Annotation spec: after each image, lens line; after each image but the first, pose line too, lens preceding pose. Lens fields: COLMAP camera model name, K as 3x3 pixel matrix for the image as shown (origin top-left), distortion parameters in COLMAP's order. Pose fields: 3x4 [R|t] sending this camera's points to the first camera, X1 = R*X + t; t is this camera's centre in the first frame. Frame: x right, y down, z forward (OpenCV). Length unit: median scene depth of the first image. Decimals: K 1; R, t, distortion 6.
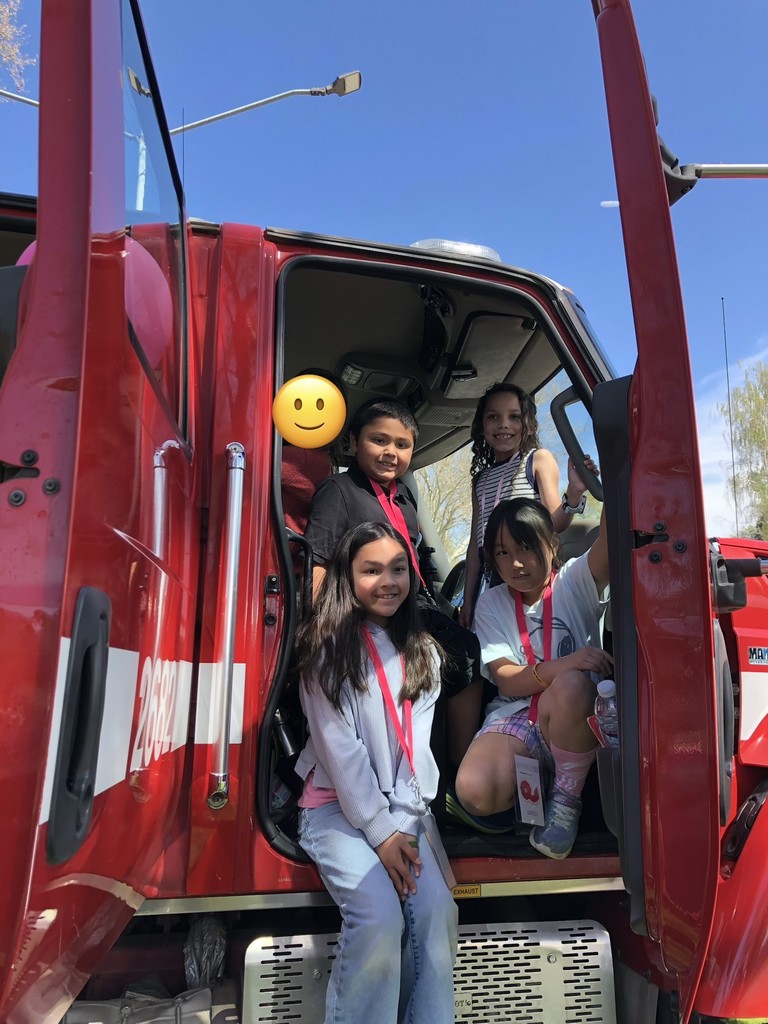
lens RADIAL K [[851.3, 0, 384.0], [0, 851.3, 512.0], [0, 0, 1]] dist [-0.036878, 0.053639]
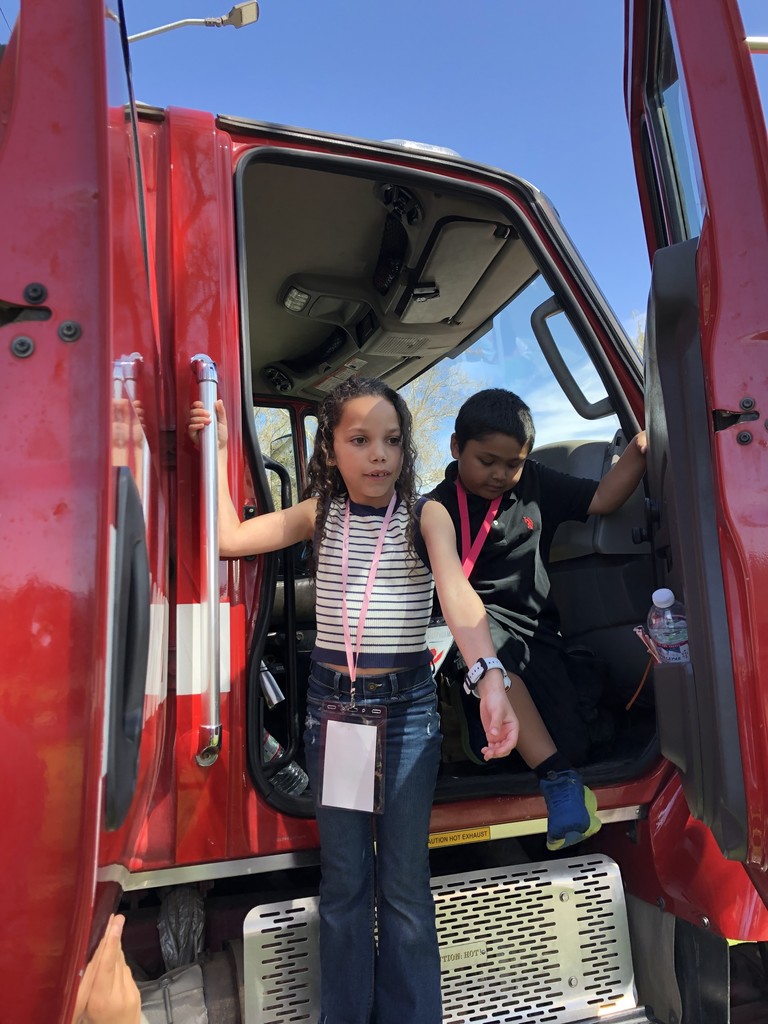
lens RADIAL K [[844.7, 0, 384.0], [0, 844.7, 512.0], [0, 0, 1]] dist [-0.006052, 0.002921]
pose [[0.992204, -0.040555, 0.117837, -0.096399], [0.035297, 0.998300, 0.046373, 0.046088], [-0.119518, -0.041852, 0.991950, 0.104600]]
